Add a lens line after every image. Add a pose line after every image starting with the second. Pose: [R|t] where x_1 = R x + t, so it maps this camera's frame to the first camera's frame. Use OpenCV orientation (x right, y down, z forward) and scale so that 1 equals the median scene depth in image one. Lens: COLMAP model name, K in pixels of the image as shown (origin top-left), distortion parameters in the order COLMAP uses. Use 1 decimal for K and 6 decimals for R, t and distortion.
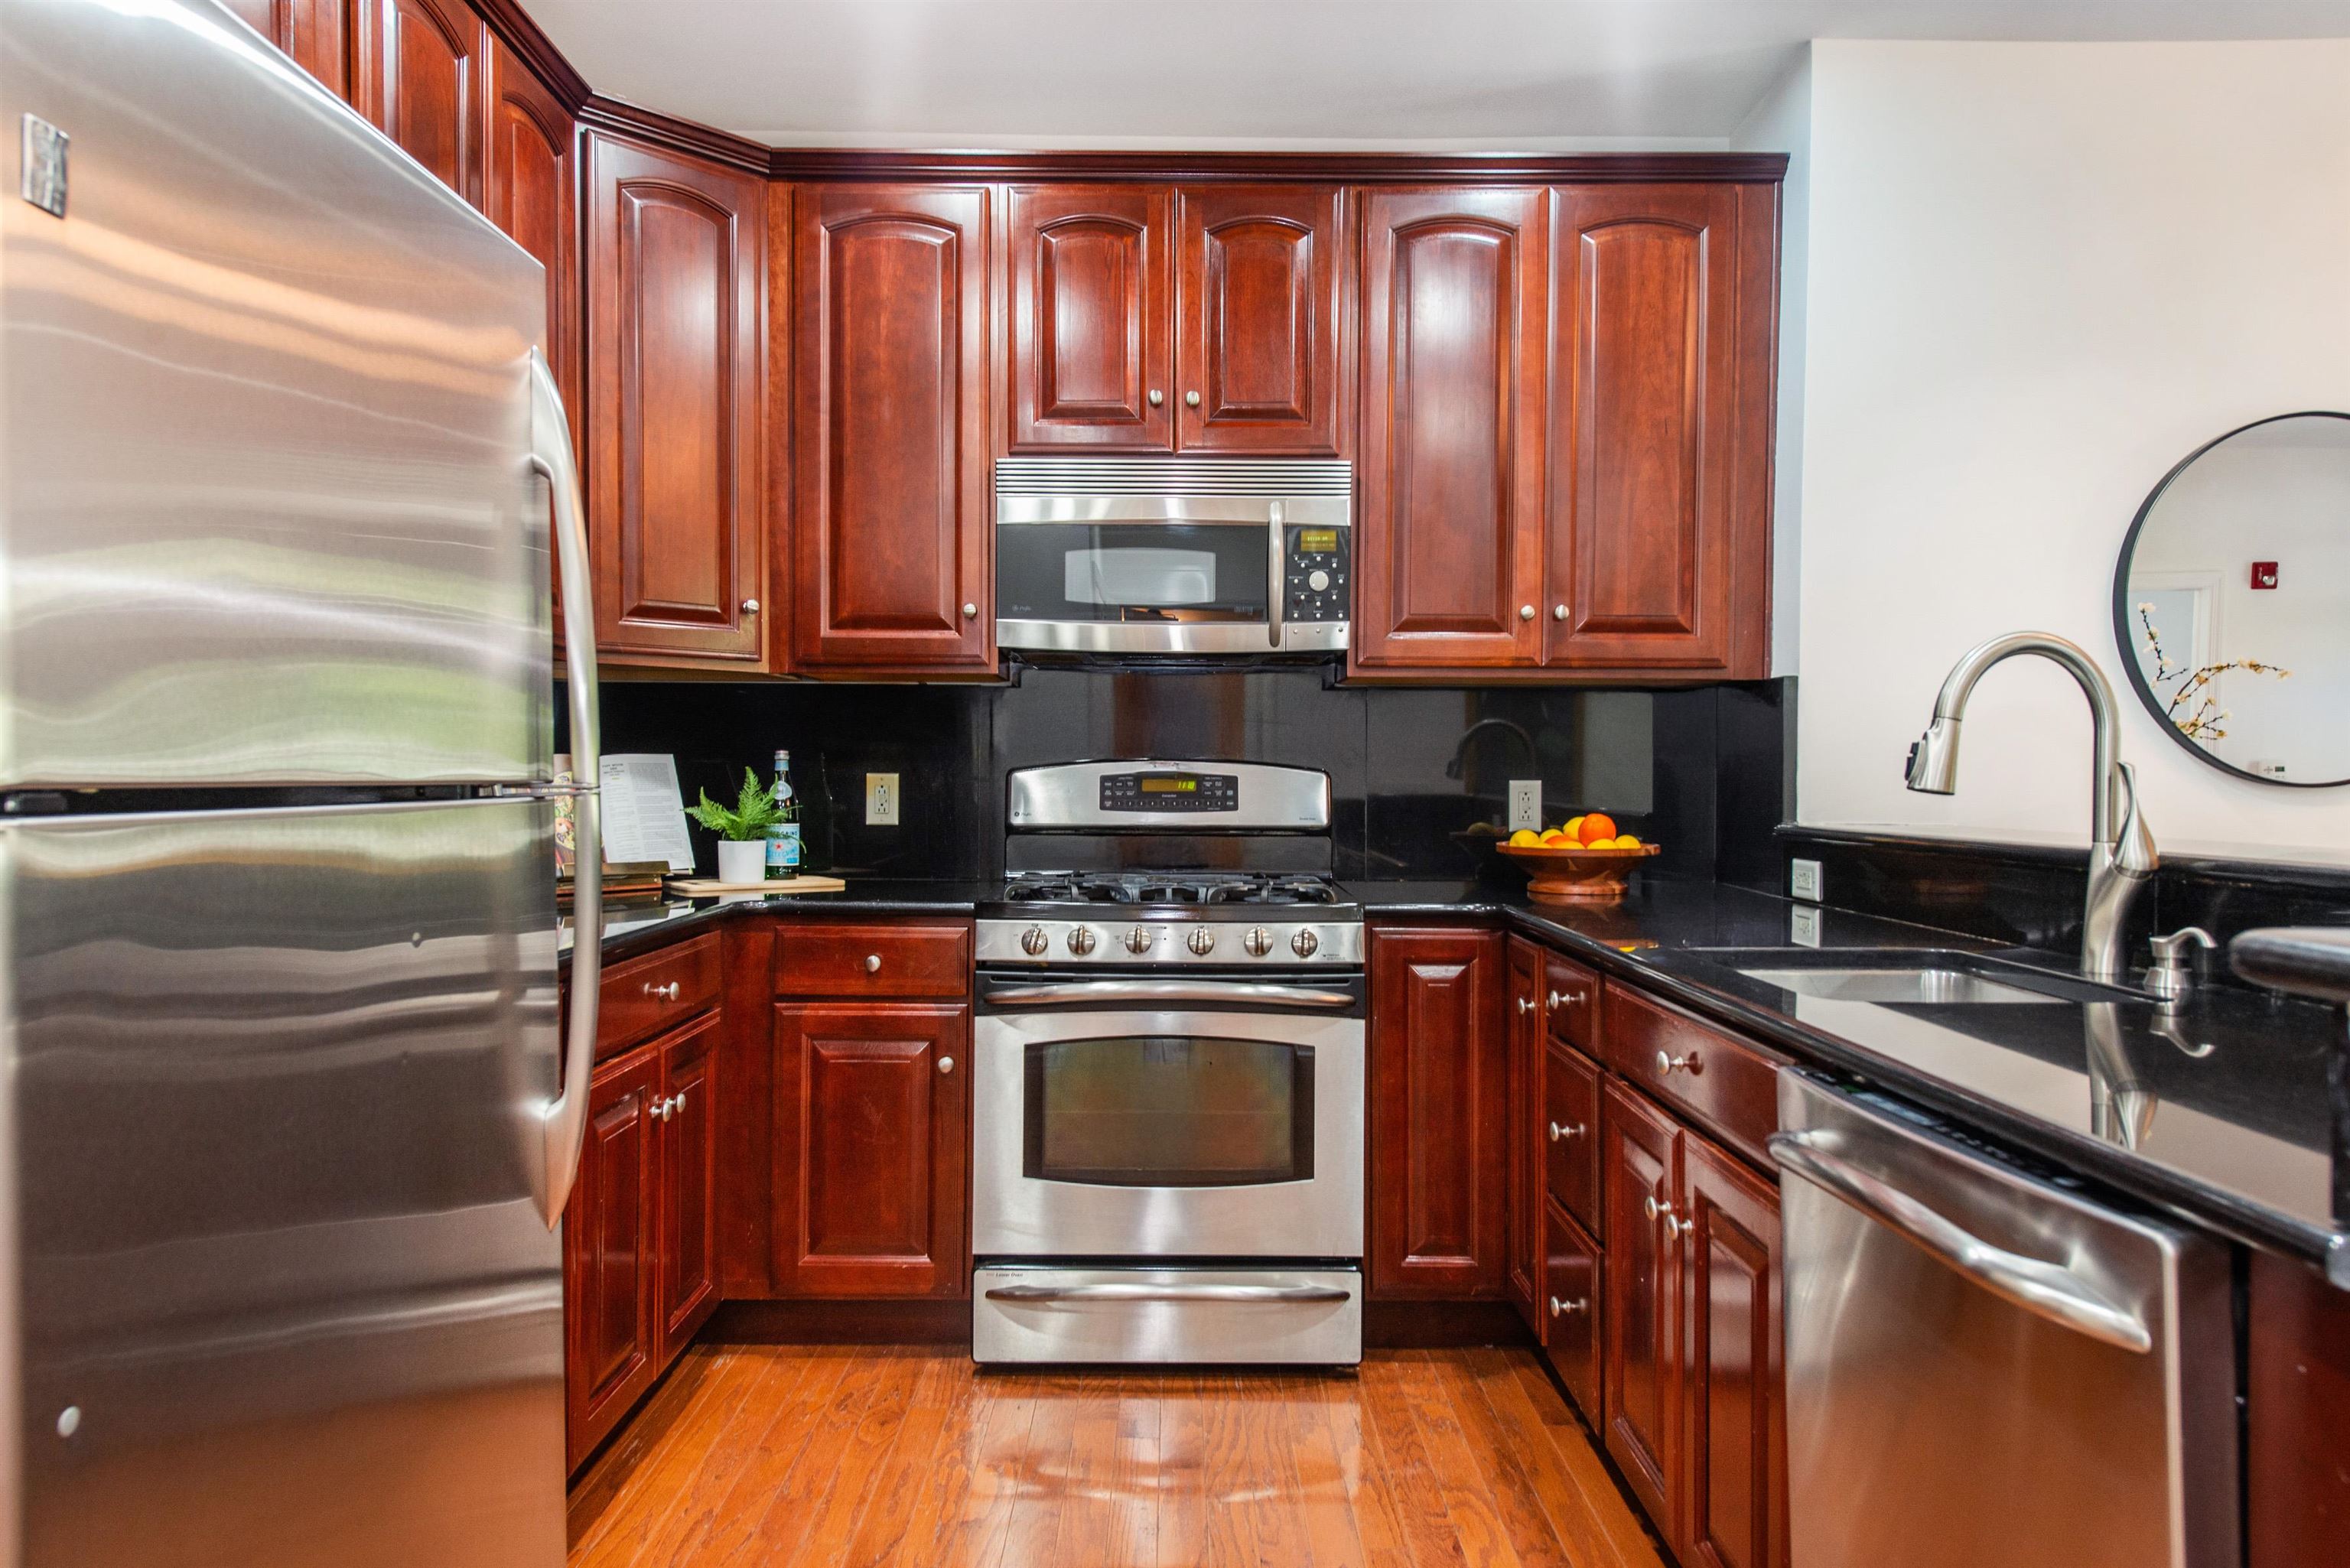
lens RADIAL K [[1519.6, 0, 1170.2], [0, 1519.6, 789.6], [0, 0, 1]] dist [0.024833, -0.006046]
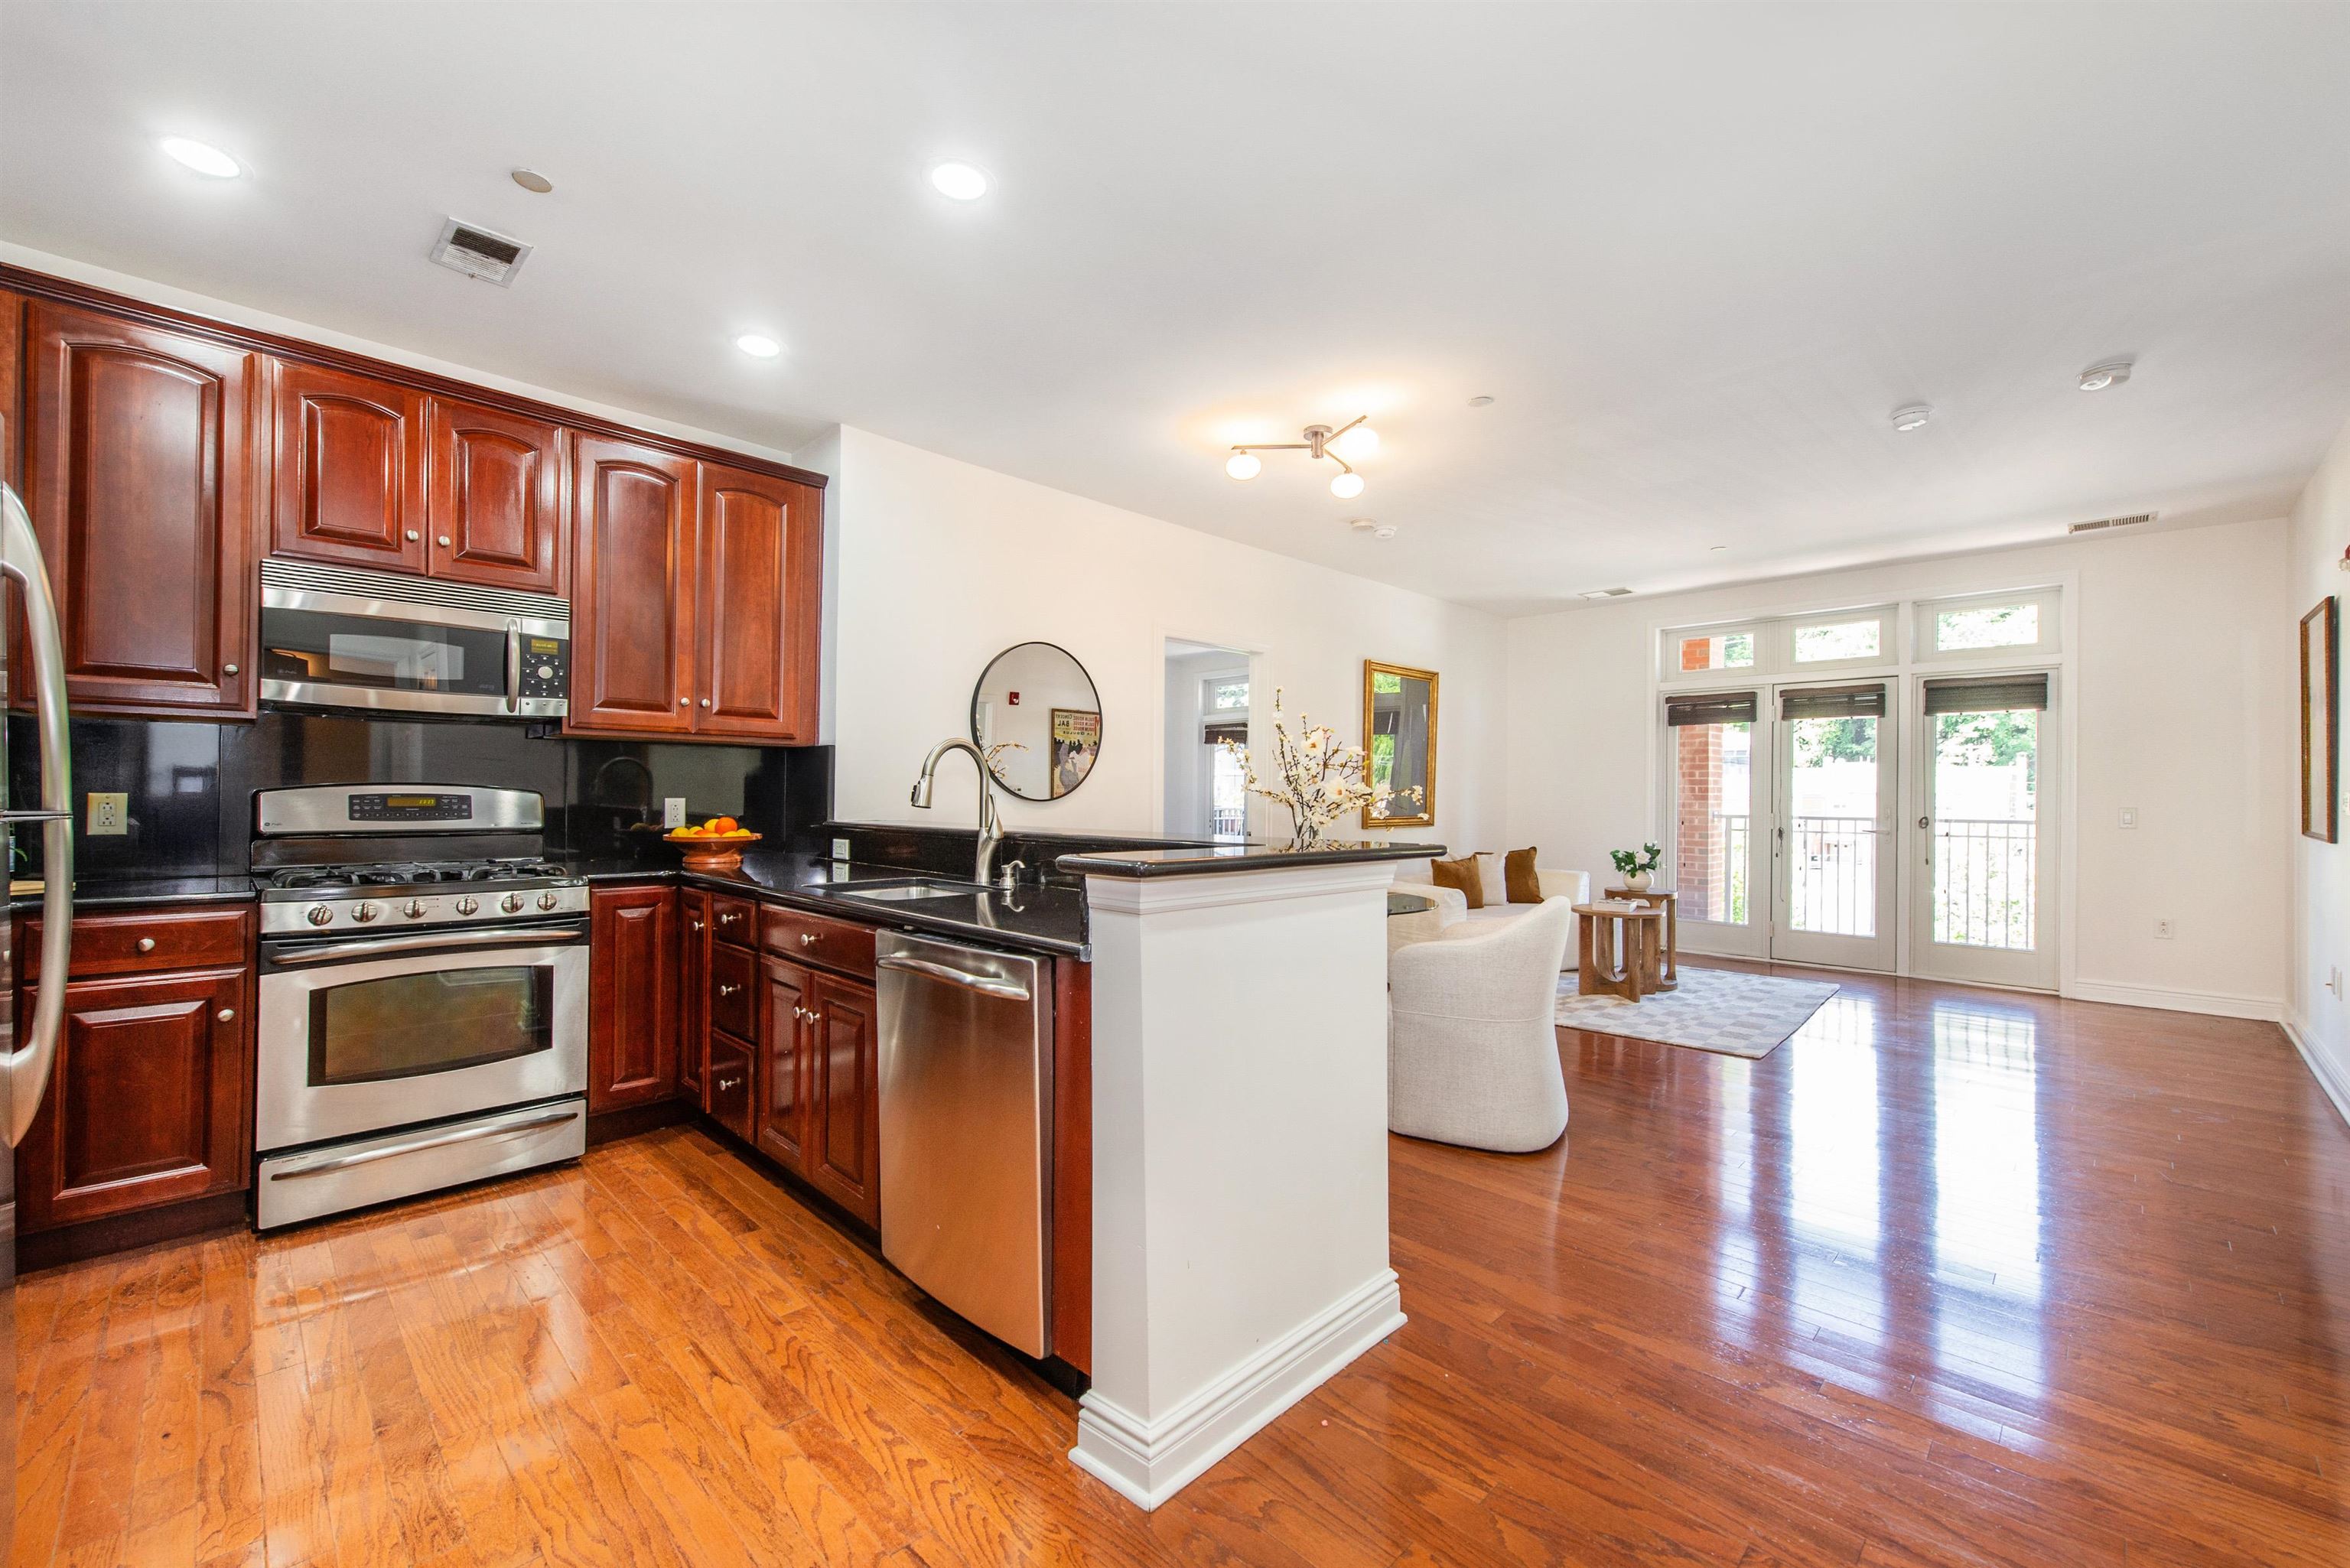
lens RADIAL K [[960.6, 0, 1172.4], [0, 960.6, 789.7], [0, 0, 1]] dist [-0.000530, -0.000166]
pose [[0.699508, 0.004275, 0.714612, -0.169114], [0.000381, 0.999980, -0.006355, -0.009703], [-0.714625, 0.004717, 0.699492, -0.172647]]
